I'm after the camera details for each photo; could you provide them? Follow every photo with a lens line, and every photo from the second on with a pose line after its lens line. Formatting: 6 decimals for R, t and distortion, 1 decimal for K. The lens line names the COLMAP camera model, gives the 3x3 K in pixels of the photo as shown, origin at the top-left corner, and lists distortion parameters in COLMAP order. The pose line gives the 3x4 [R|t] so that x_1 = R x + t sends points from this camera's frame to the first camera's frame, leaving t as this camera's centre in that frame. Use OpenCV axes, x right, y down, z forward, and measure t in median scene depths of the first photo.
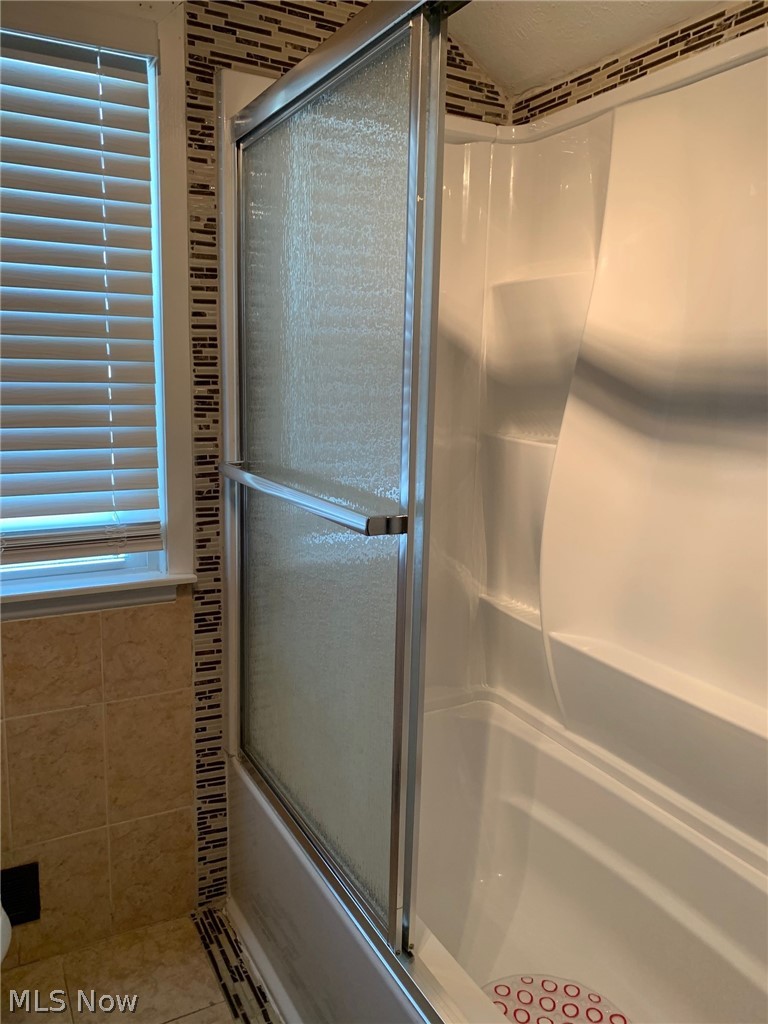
lens RADIAL K [[788.1, 0, 374.4], [0, 788.1, 502.7], [0, 0, 1]] dist [0.015546, -0.010817]
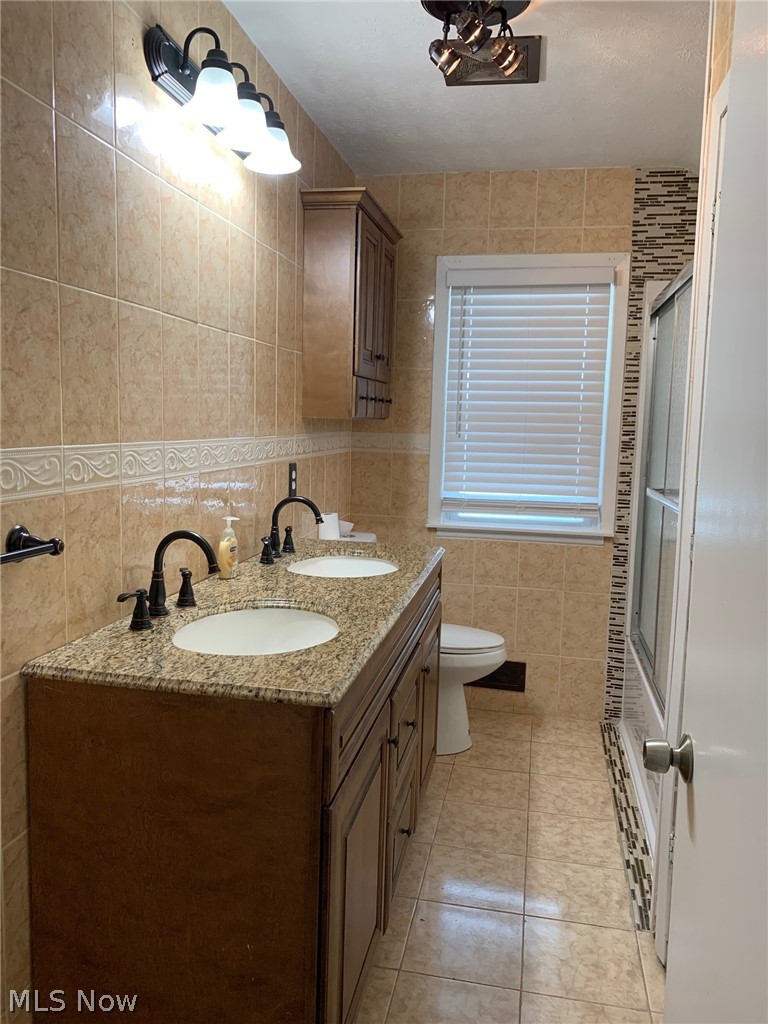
lens RADIAL K [[788.1, 0, 383.5], [0, 788.1, 506.3], [0, 0, 1]] dist [0.015546, -0.010817]
pose [[0.771986, 0.068475, -0.631941, 0.558471], [-0.112159, 0.993256, -0.029388, 0.147200], [0.625666, 0.093565, 0.774459, -0.863724]]
